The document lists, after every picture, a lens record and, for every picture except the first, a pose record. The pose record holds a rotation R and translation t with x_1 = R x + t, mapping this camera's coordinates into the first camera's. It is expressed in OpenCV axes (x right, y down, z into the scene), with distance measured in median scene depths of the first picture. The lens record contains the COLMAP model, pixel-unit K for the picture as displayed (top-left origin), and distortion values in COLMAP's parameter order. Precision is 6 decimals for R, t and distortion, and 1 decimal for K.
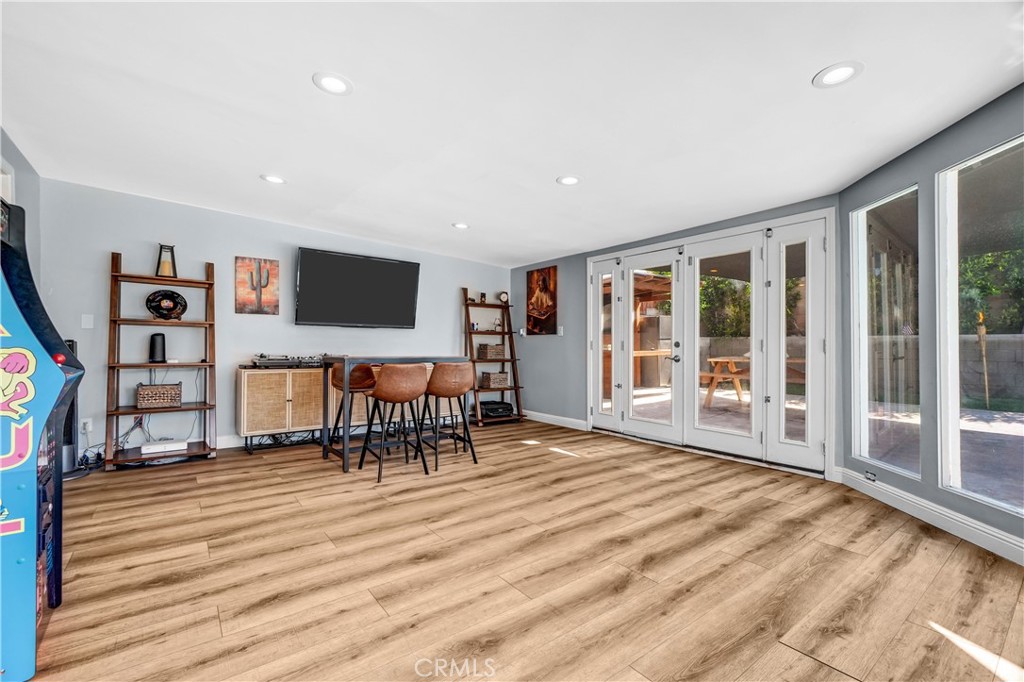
lens RADIAL K [[448.0, 0, 503.1], [0, 448.0, 356.1], [0, 0, 1]] dist [-0.003692, 0.002106]
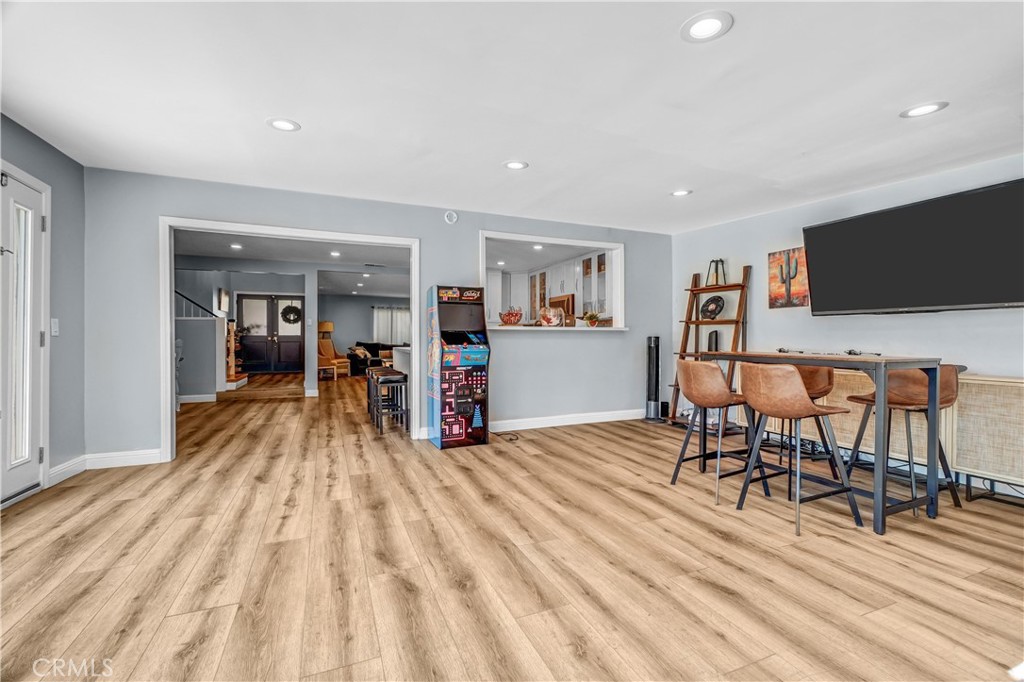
lens RADIAL K [[448.0, 0, 513.1], [0, 448.0, 337.7], [0, 0, 1]] dist [-0.003692, 0.002106]
pose [[-0.246981, -0.008378, -0.968984, 0.834396], [-0.024956, 0.999686, -0.002282, -0.017388], [0.968699, 0.023619, -0.247113, 1.047518]]
